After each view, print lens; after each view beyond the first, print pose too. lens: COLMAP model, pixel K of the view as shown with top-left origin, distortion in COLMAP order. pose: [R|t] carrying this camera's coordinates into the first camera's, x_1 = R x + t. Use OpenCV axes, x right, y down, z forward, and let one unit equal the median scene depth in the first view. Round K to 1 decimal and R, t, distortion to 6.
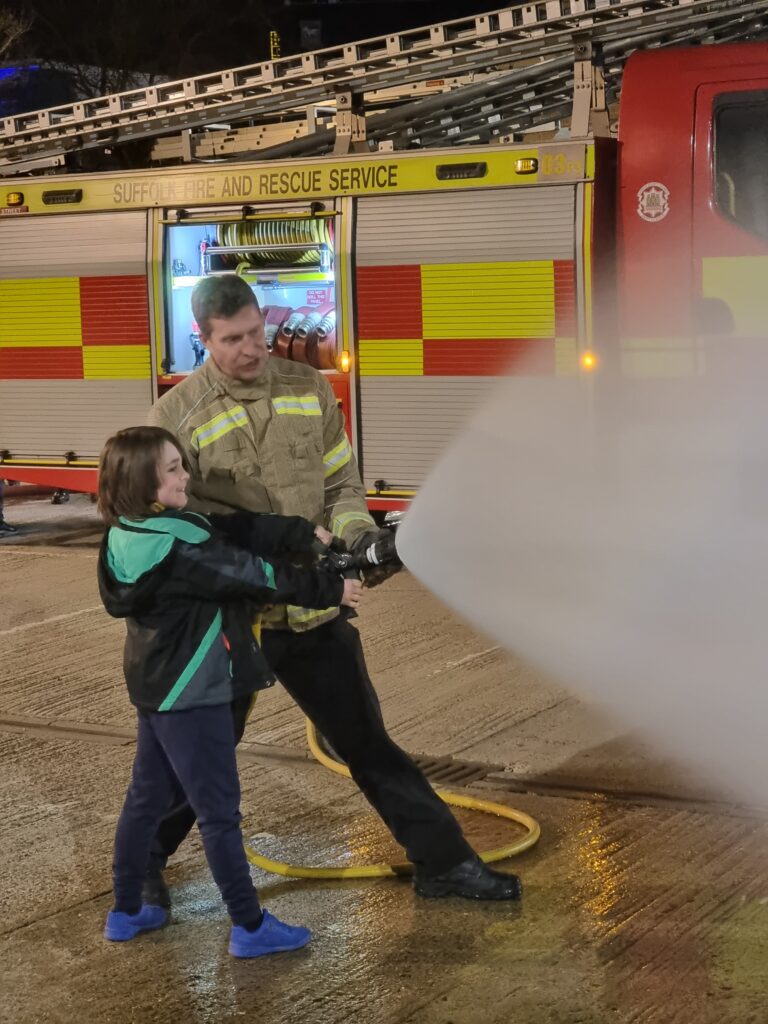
lens RADIAL K [[2015.8, 0, 387.3], [0, 2015.8, 494.4], [0, 0, 1]] dist [0.051394, 0.000000]
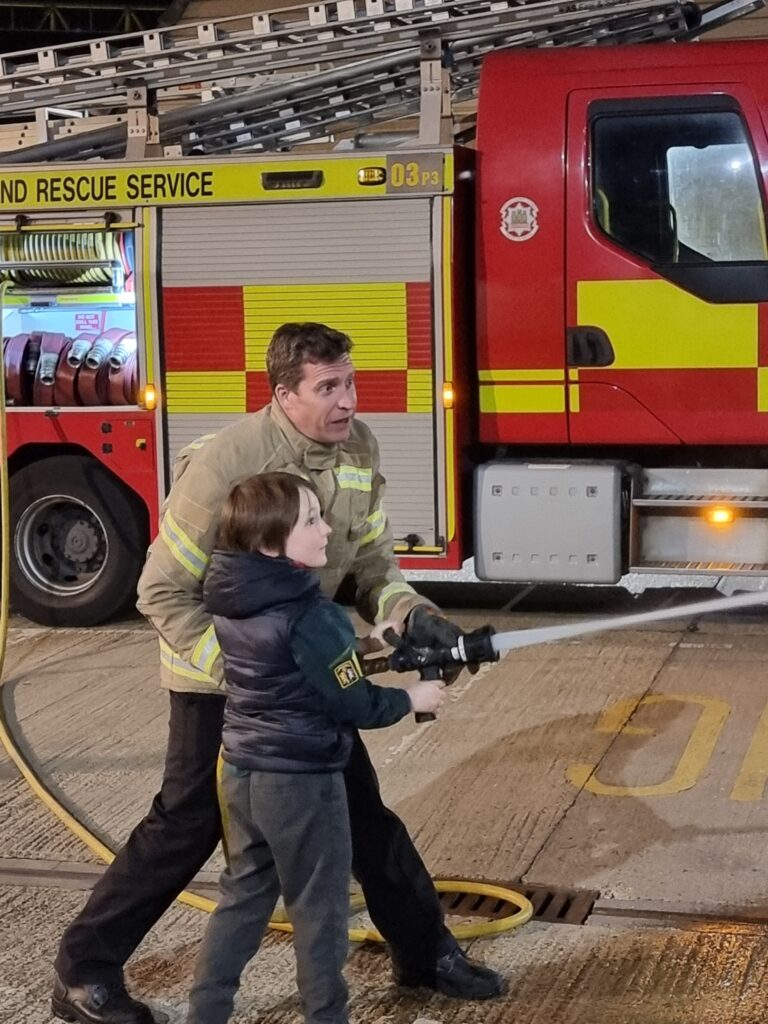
lens RADIAL K [[1945.5, 0, 382.8], [0, 1945.5, 519.8], [0, 0, 1]] dist [0.084702, 0.000000]
pose [[0.964739, -0.018996, 0.262521, -0.142539], [0.019026, 0.999816, 0.002430, -0.012093], [-0.262519, 0.002650, 0.964923, 0.155757]]
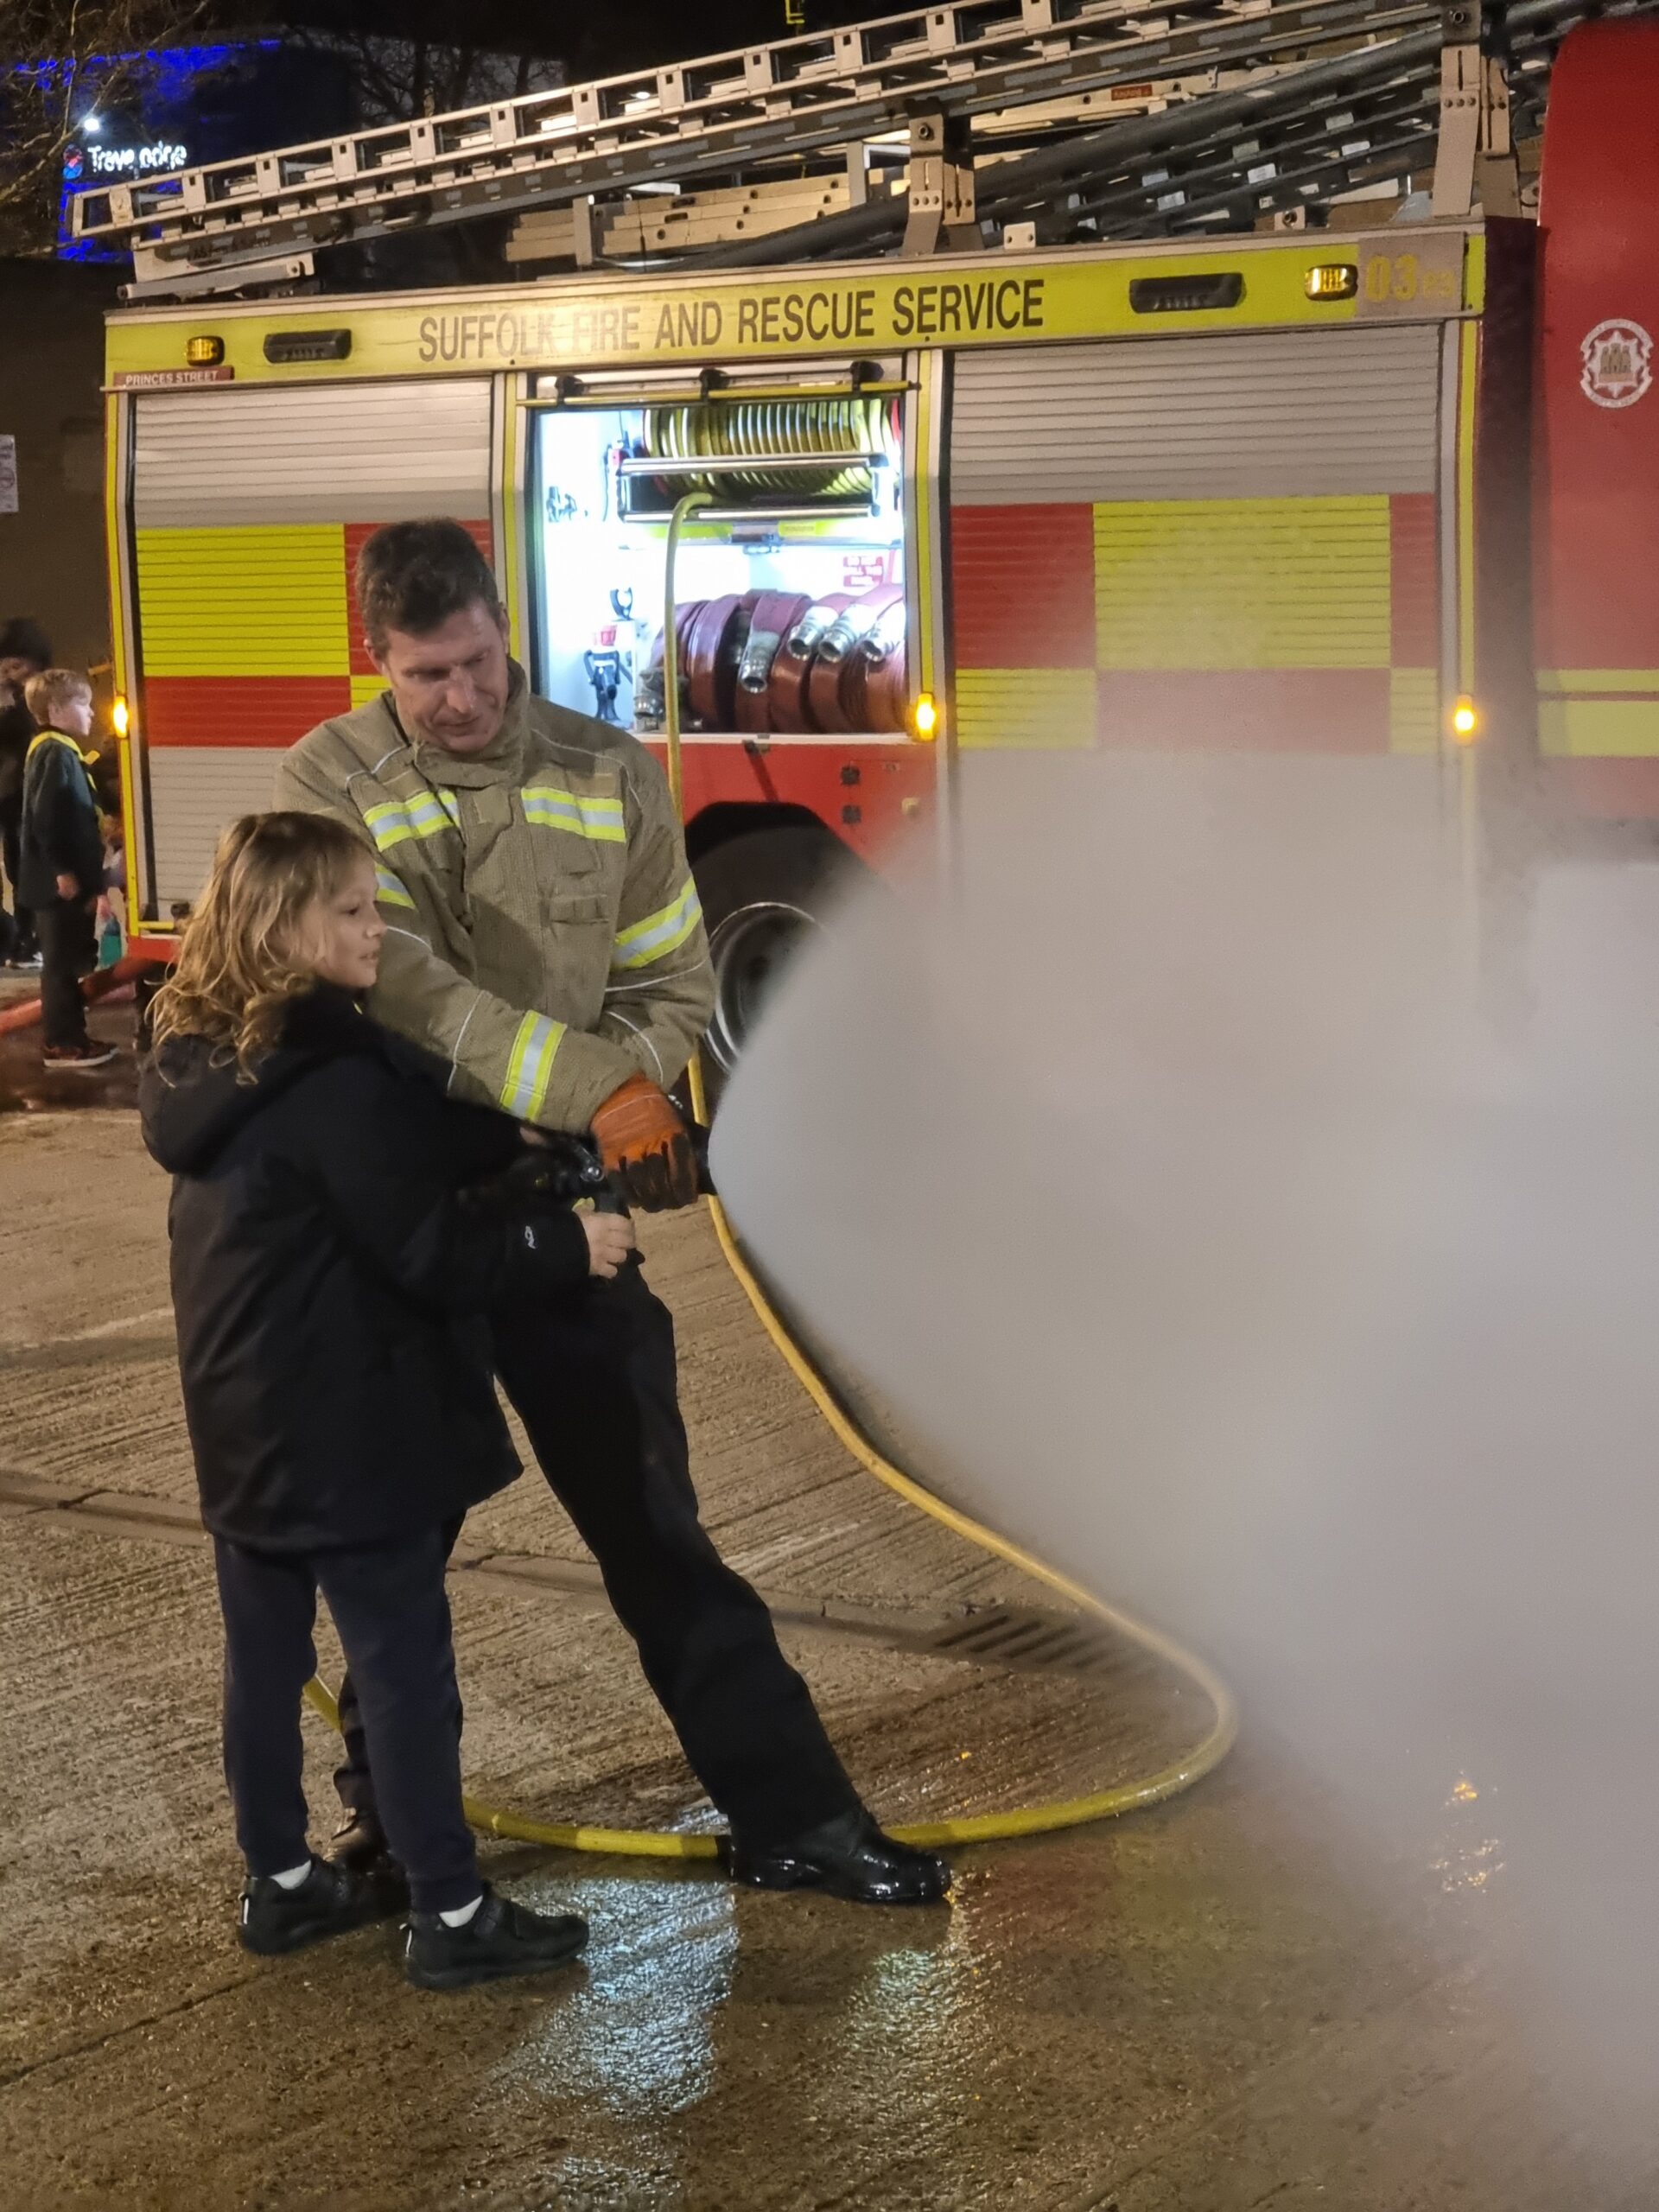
lens RADIAL K [[4354.4, 0, 827.0], [0, 4354.4, 1118.8], [0, 0, 1]] dist [0.051394, 0.000000]
pose [[0.998893, 0.009333, -0.046105, 0.003162], [-0.007745, 0.999375, 0.034491, -0.008802], [0.046398, -0.034095, 0.998341, 0.019403]]
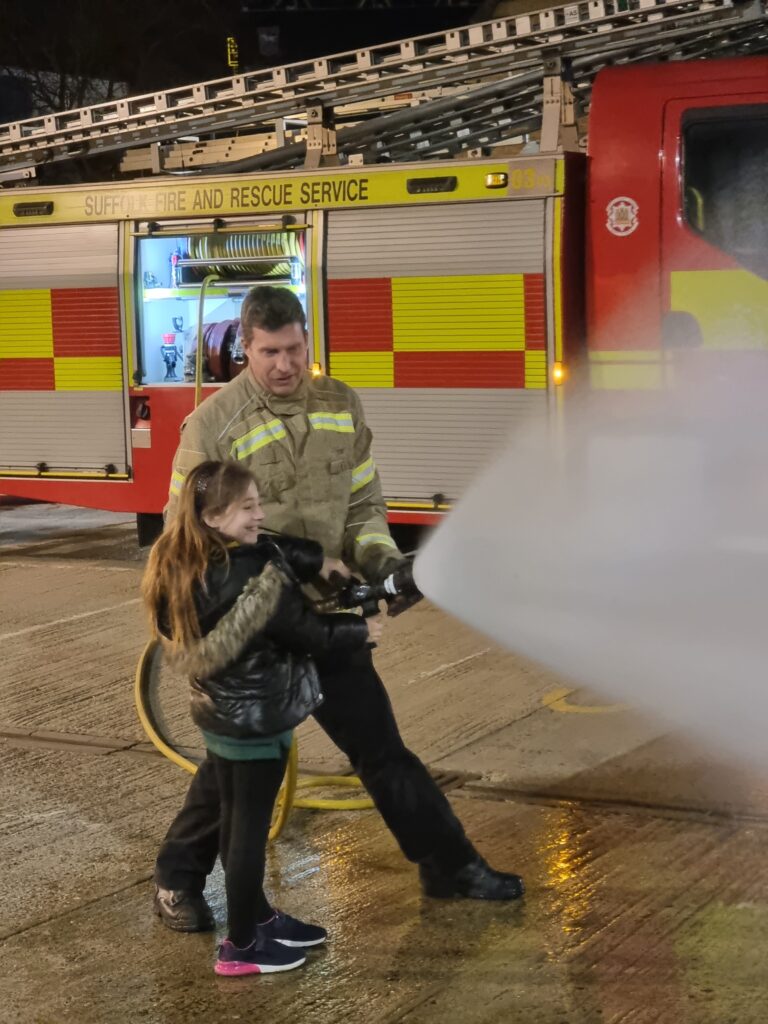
lens RADIAL K [[2015.8, 0, 374.3], [0, 2015.8, 517.0], [0, 0, 1]] dist [0.051394, 0.000000]
pose [[0.999891, -0.000835, 0.014735, -0.006640], [0.000723, 0.999971, 0.007609, -0.001814], [-0.014741, -0.007597, 0.999862, -0.009311]]
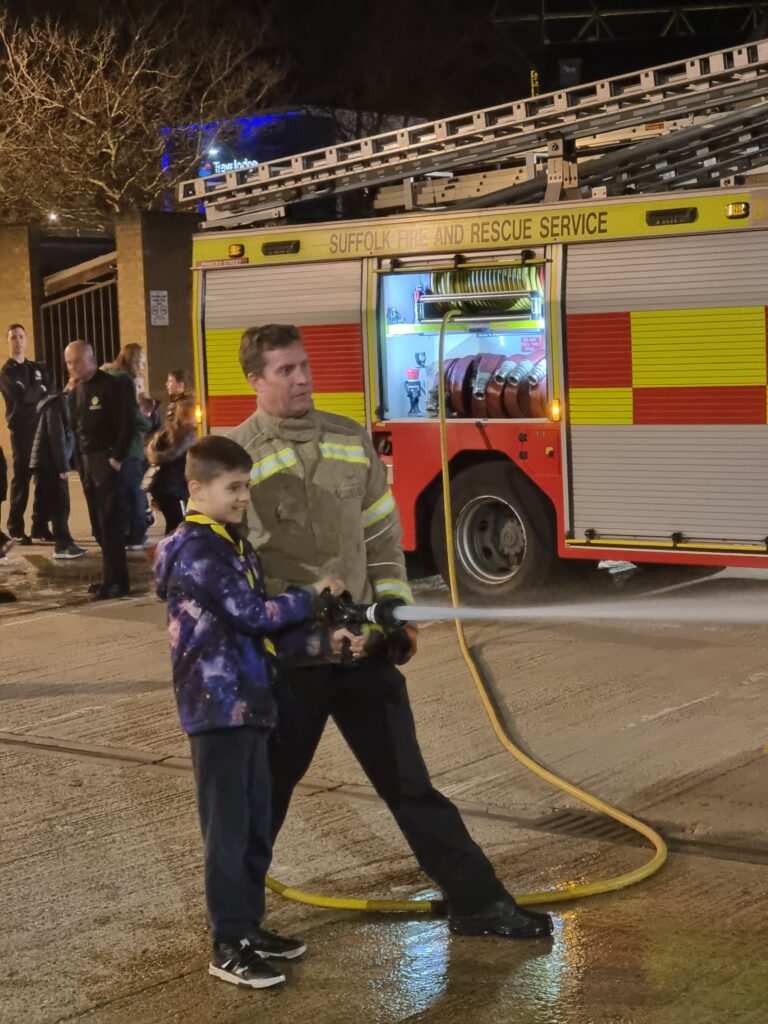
lens RADIAL K [[2015.8, 0, 377.9], [0, 2015.8, 510.5], [0, 0, 1]] dist [0.051394, 0.000000]
pose [[0.991048, 0.002193, -0.133489, 0.024867], [-0.003640, 0.999937, -0.010592, -0.004962], [0.133457, 0.010983, 0.990994, 0.002013]]
